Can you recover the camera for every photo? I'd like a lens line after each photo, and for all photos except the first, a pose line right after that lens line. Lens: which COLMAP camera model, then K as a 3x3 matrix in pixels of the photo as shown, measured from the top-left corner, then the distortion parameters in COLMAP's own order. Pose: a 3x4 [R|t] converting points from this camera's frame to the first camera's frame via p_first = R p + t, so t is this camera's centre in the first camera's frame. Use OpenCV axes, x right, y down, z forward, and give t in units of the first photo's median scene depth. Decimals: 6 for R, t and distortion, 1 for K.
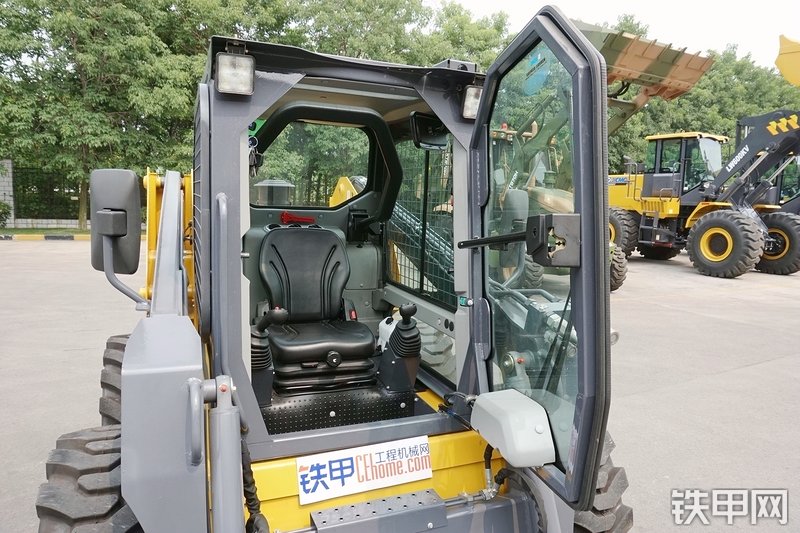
lens RADIAL K [[537.6, 0, 399.6], [0, 537.6, 264.5], [0, 0, 1]] dist [-0.055100, 0.028985]
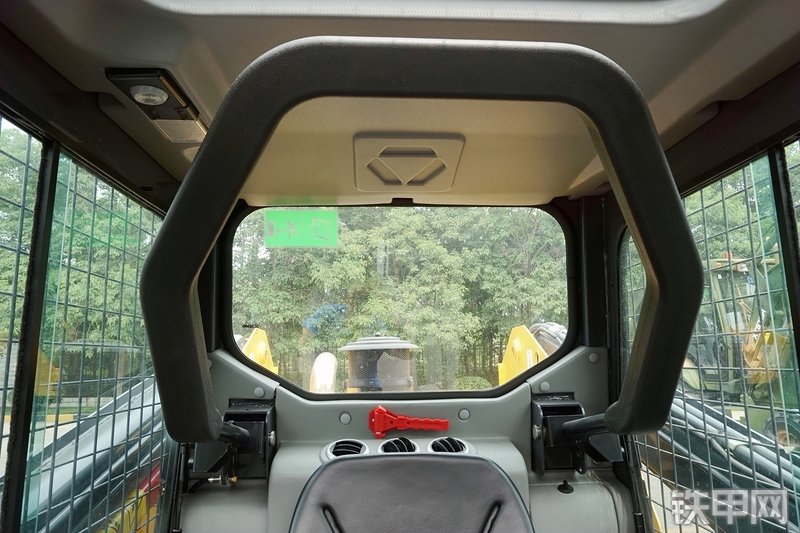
lens RADIAL K [[537.6, 0, 400.2], [0, 537.6, 265.2], [0, 0, 1]] dist [-0.055100, 0.028985]
pose [[0.941433, -0.111920, -0.318086, -0.070184], [0.012029, 0.953858, -0.300017, -0.112212], [0.336986, 0.278619, 0.899339, 0.850375]]
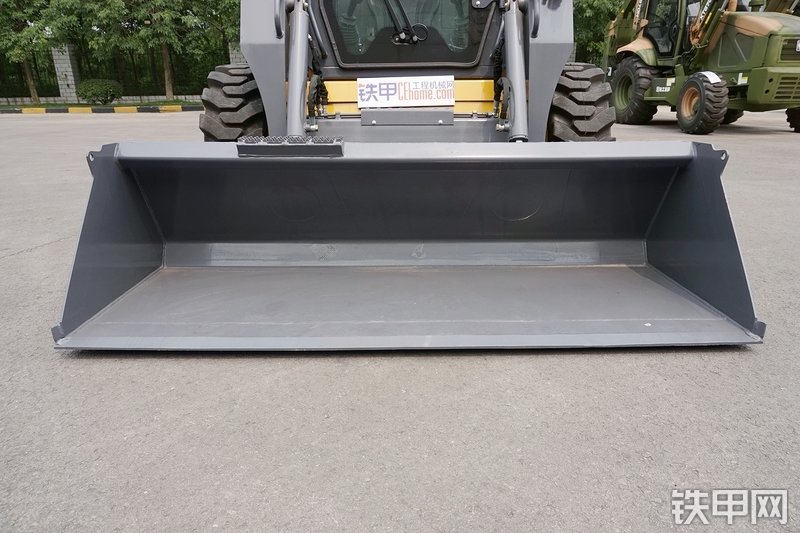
lens RADIAL K [[537.6, 0, 399.0], [0, 537.6, 270.7], [0, 0, 1]] dist [-0.055100, 0.028985]
pose [[0.927406, 0.080830, -0.365219, 0.466261], [-0.005741, 0.979334, 0.202166, 0.540040], [0.374013, -0.185393, 0.908704, -0.387867]]
